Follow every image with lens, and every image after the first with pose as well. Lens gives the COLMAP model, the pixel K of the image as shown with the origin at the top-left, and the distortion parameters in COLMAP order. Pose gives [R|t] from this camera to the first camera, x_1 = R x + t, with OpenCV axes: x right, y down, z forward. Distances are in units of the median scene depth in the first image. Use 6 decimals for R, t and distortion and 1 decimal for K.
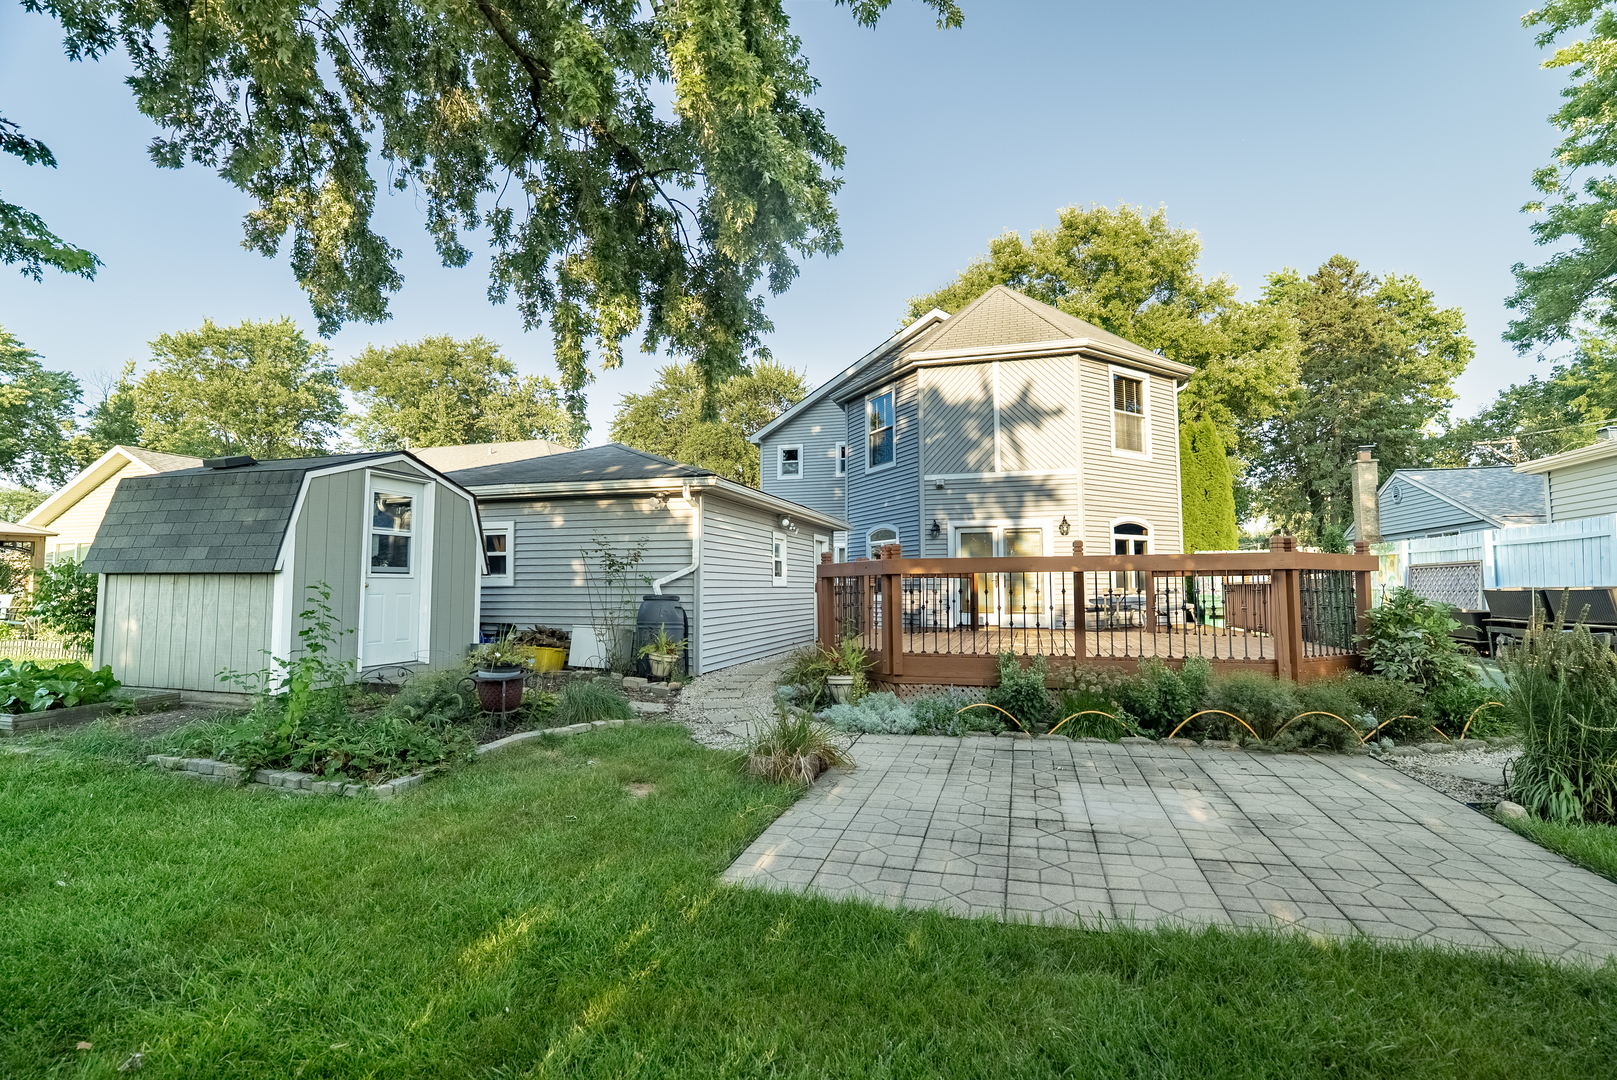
lens RADIAL K [[737.5, 0, 808.5], [0, 737.5, 540.0], [0, 0, 1]] dist [-0.001795, -0.000212]
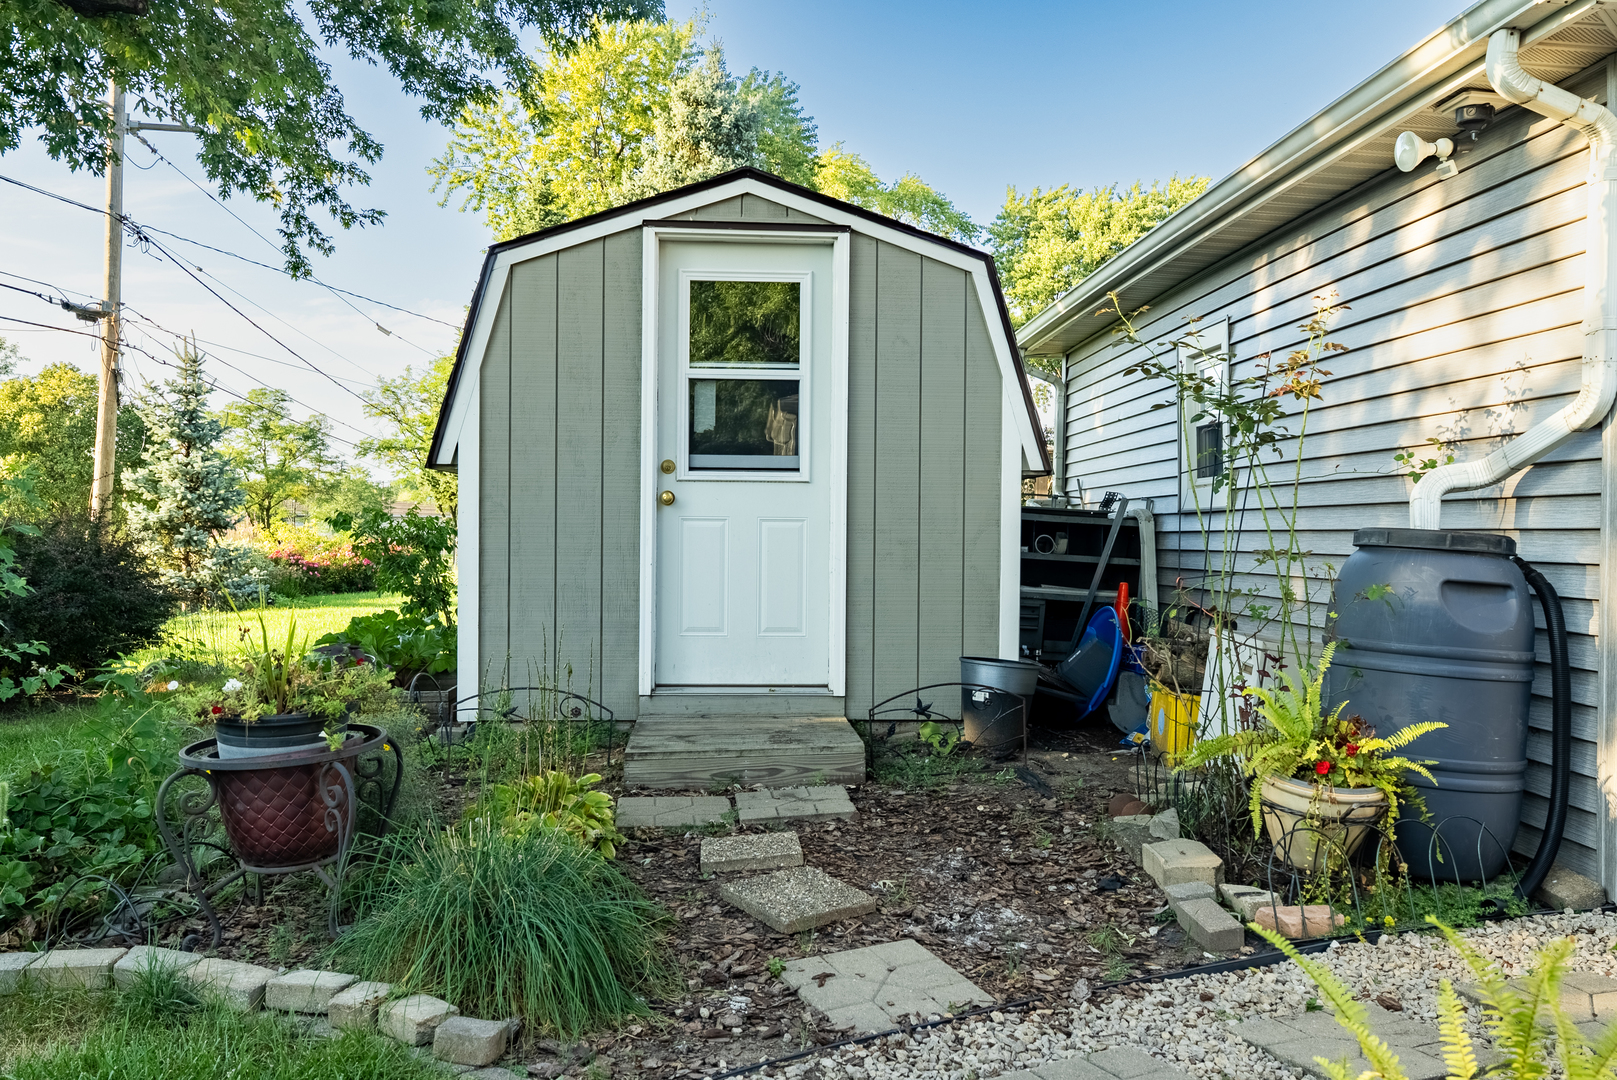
lens RADIAL K [[1341.3, 0, 808.5], [0, 1341.3, 540.0], [0, 0, 1]] dist [-0.004729, 0.001058]
pose [[0.353342, 0.011951, -0.935418, 0.153471], [0.052283, 0.998103, 0.032501, 0.059363], [0.934032, -0.060391, 0.352047, 0.743514]]
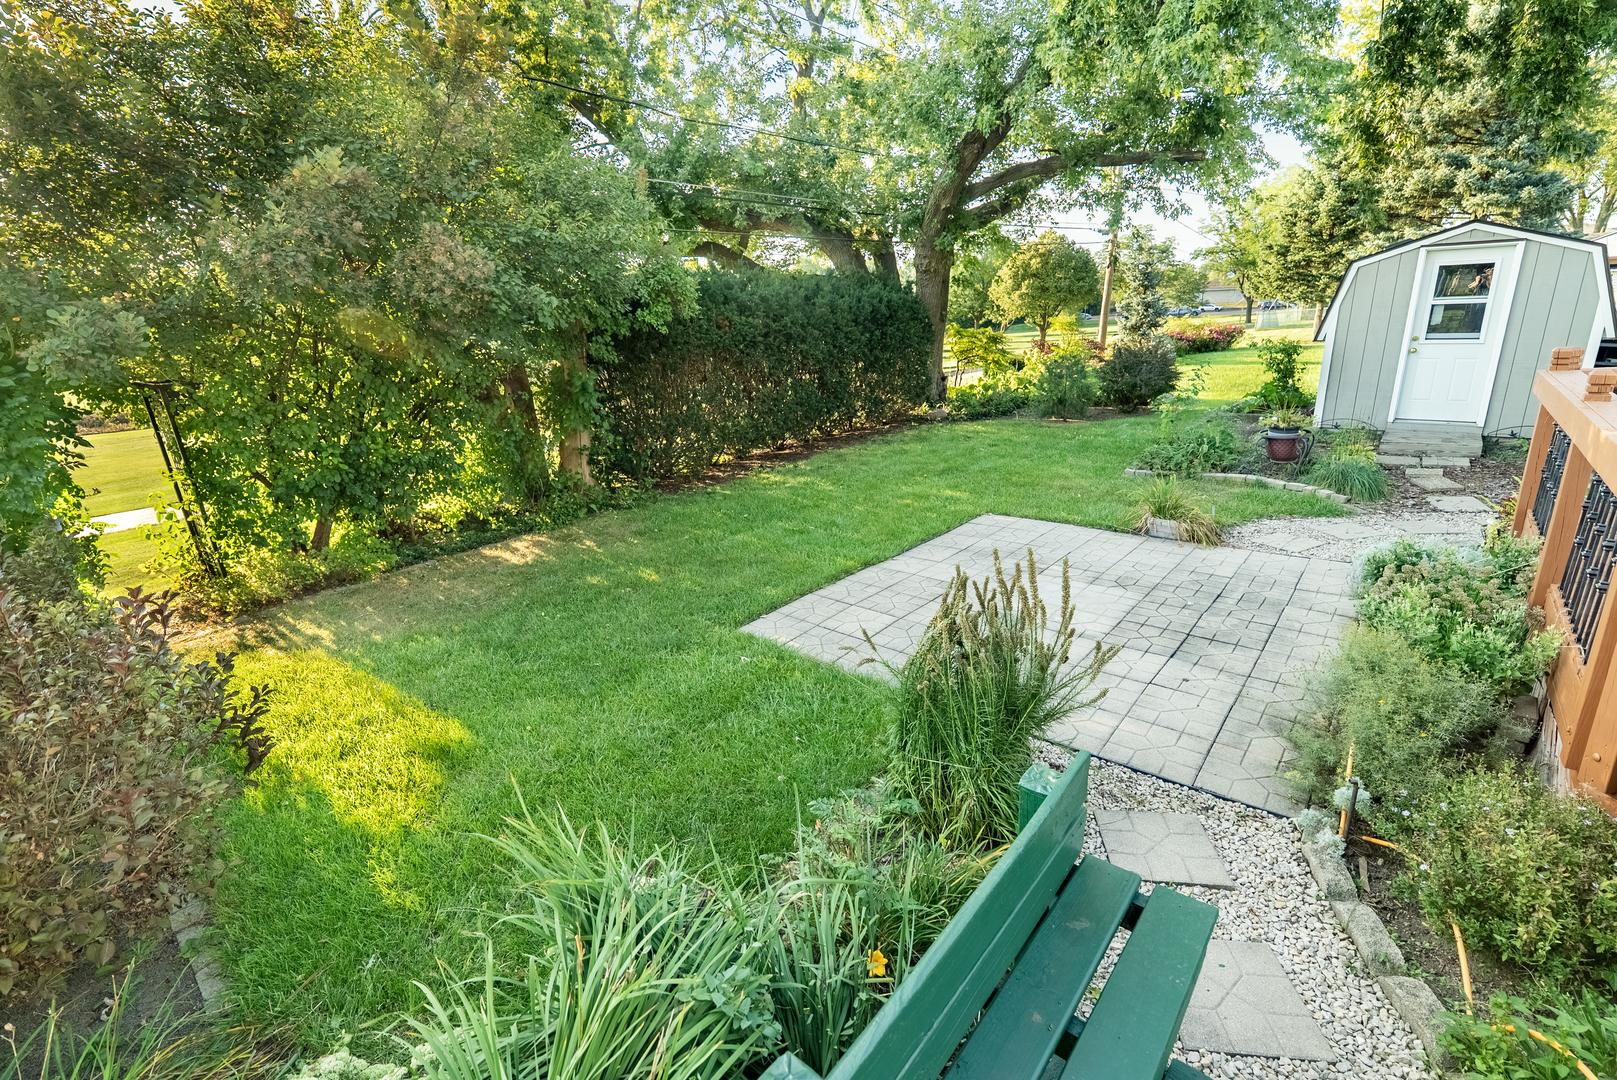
lens RADIAL K [[737.5, 0, 808.5], [0, 737.5, 540.0], [0, 0, 1]] dist [-0.001795, -0.000212]
pose [[-0.390019, 0.293760, -0.872691, 0.863193], [0.106548, 0.955778, 0.274110, -0.075136], [0.914622, 0.013925, -0.404071, 0.545893]]
